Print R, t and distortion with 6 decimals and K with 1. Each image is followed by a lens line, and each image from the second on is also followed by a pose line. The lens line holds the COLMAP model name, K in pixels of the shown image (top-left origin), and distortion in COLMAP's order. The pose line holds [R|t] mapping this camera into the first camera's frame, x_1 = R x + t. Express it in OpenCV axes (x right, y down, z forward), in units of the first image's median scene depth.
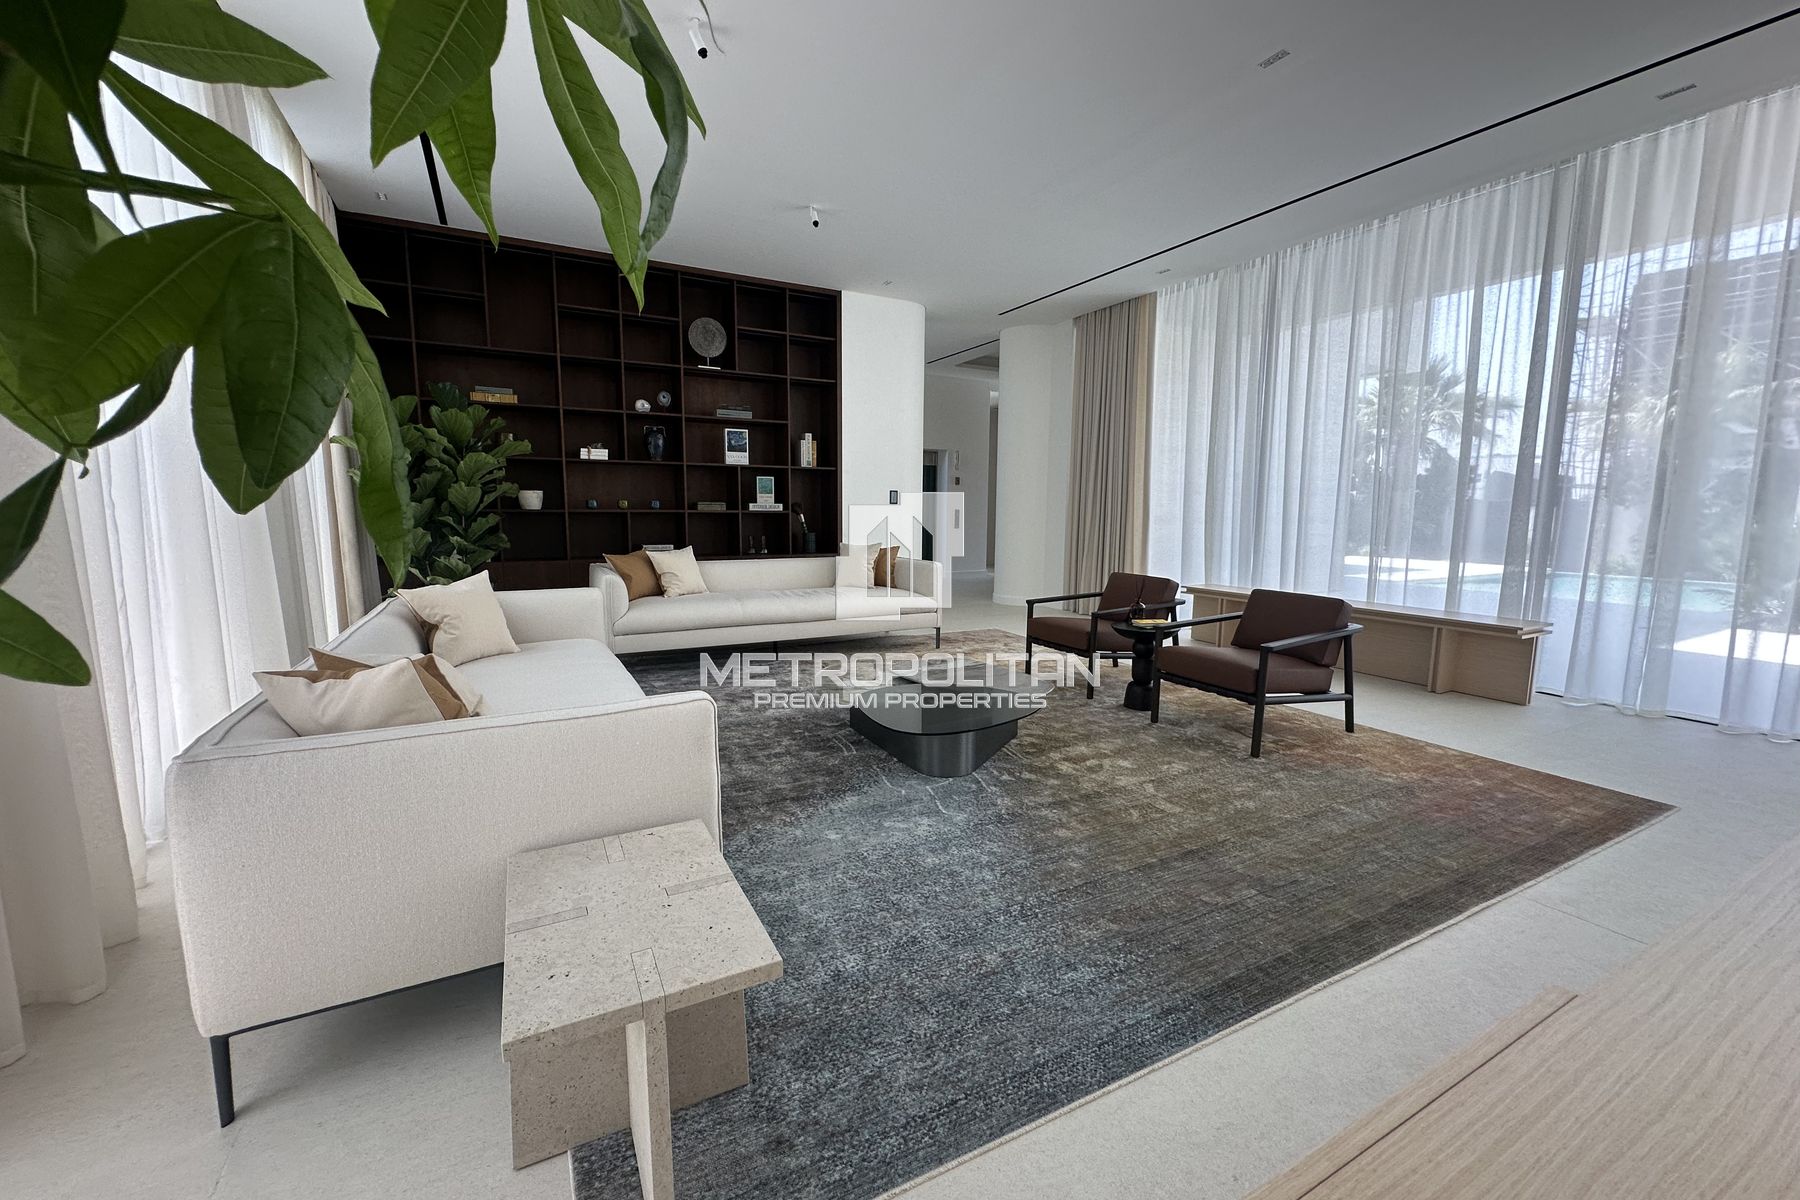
lens RADIAL K [[716.8, 0, 903.0], [0, 716.8, 600.6], [0, 0, 1]] dist [0.004685, 0.000895]
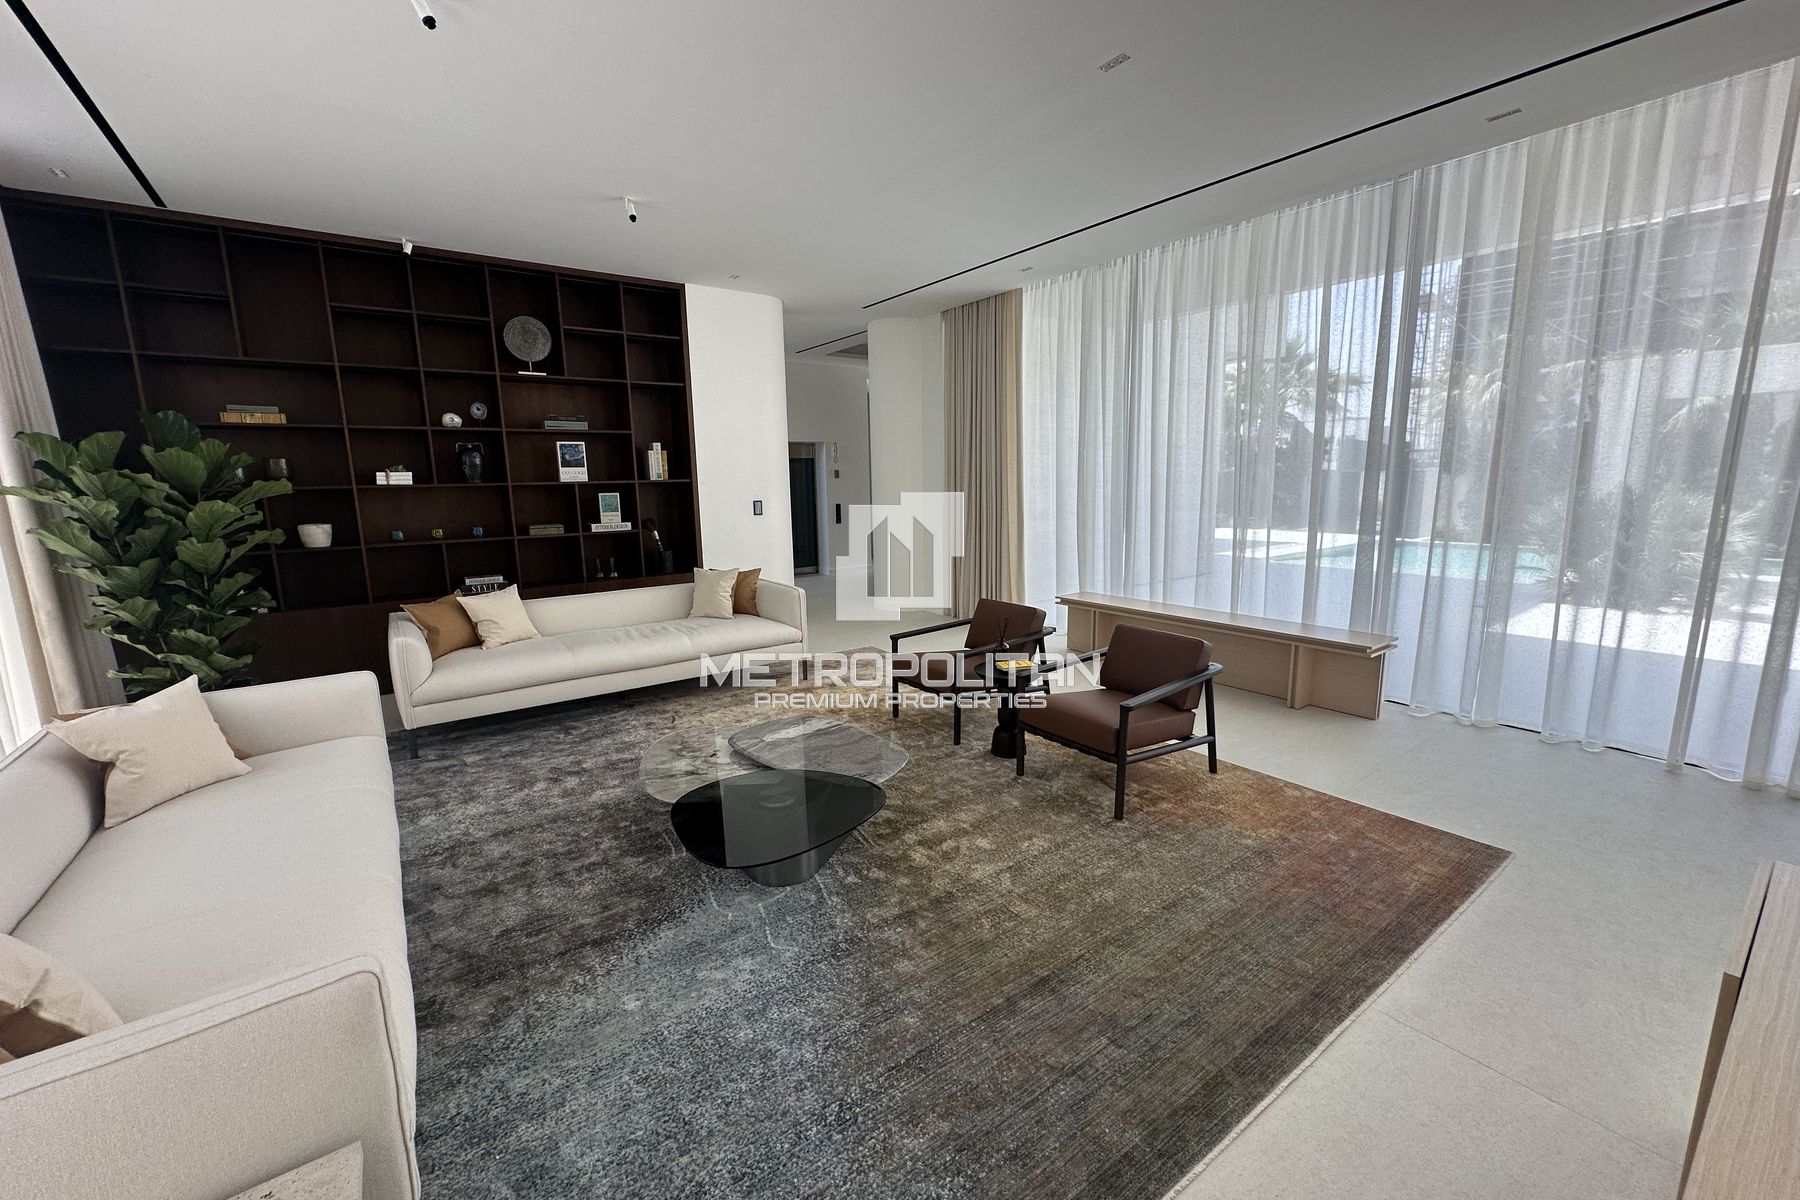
lens RADIAL K [[716.8, 0, 898.3], [0, 716.8, 599.3], [0, 0, 1]] dist [0.004685, 0.000895]
pose [[0.990786, -0.048856, 0.126315, 0.073233], [0.043683, 0.998102, 0.043399, -0.095781], [-0.128195, -0.037481, 0.991040, 0.082443]]
